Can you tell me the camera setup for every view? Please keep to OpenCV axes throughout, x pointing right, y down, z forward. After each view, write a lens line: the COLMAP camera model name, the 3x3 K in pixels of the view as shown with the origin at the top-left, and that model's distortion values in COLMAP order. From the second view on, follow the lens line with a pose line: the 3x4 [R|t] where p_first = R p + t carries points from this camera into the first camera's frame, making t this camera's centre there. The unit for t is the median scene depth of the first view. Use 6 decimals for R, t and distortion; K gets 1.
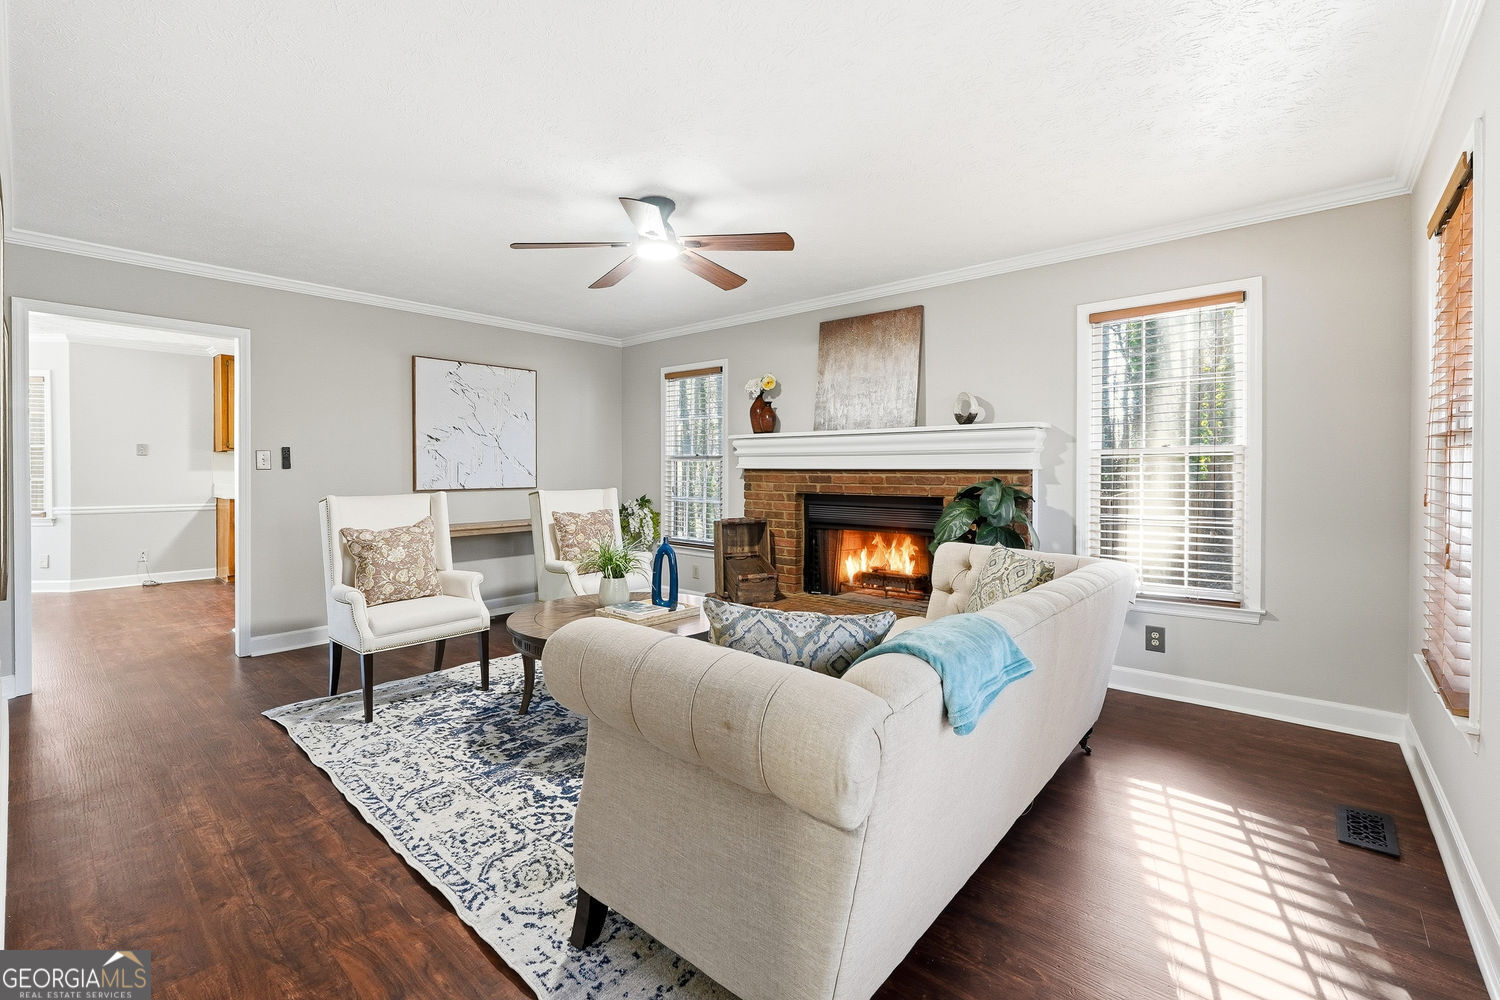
lens RADIAL K [[632.4, 0, 752.5], [0, 632.4, 484.4], [0, 0, 1]] dist [-0.019560, 0.005430]
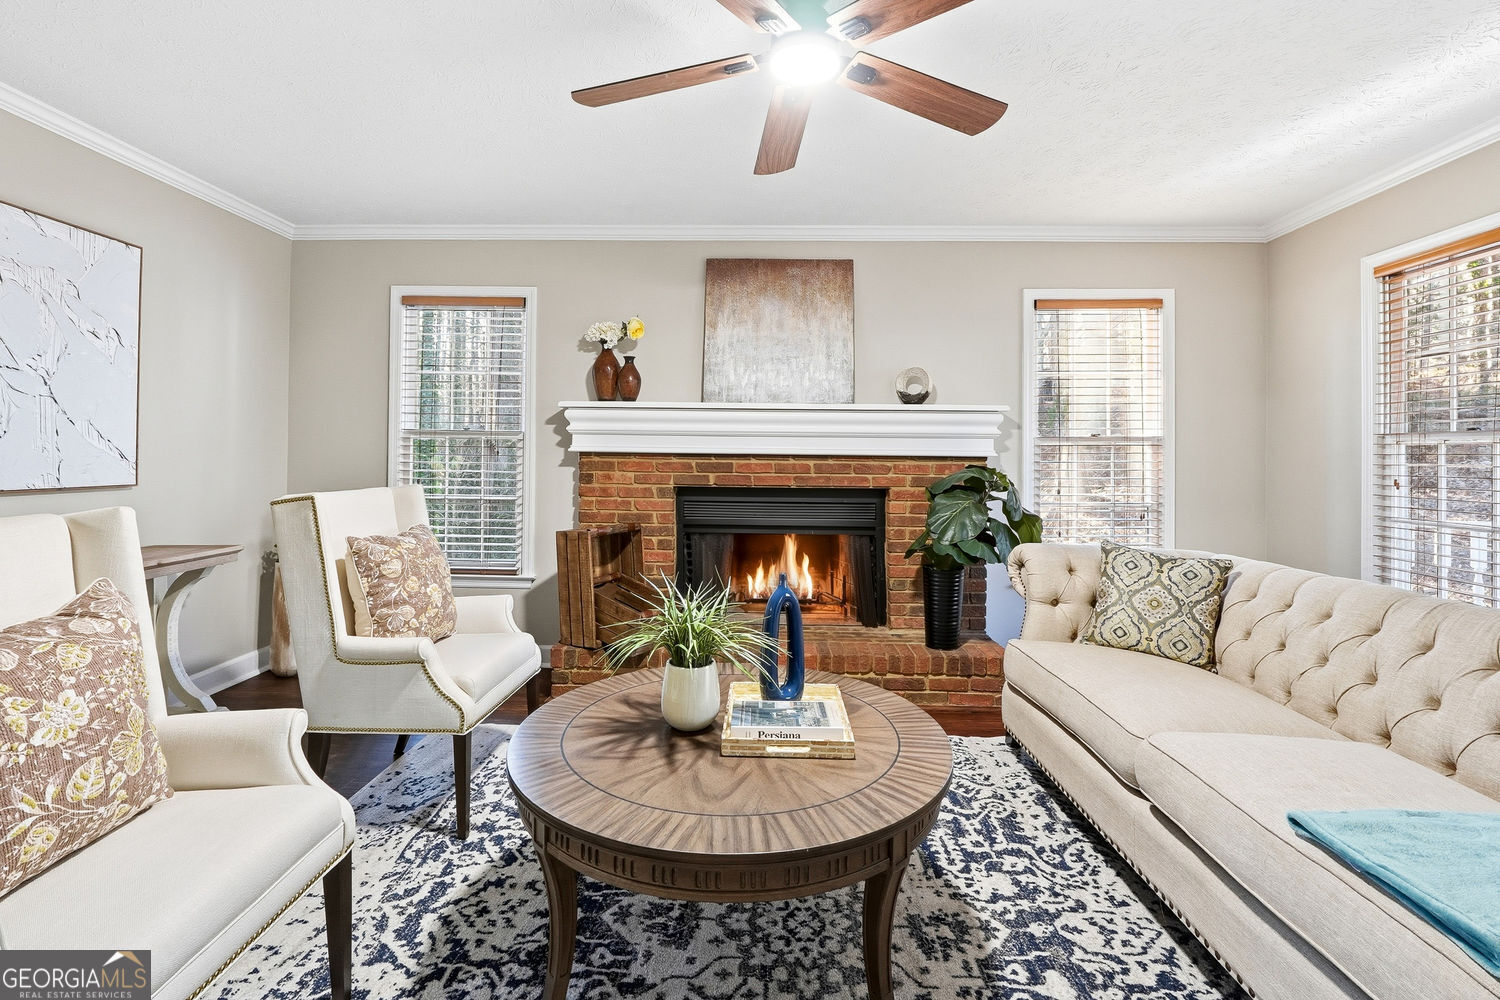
lens RADIAL K [[658.0, 0, 747.2], [0, 658.0, 456.6], [0, 0, 1]] dist [-0.013821, 0.000623]
pose [[0.776023, 0.006714, 0.630668, -0.362846], [0.005721, 0.999827, -0.017684, -0.007044], [-0.630678, 0.017331, 0.775851, 0.385191]]
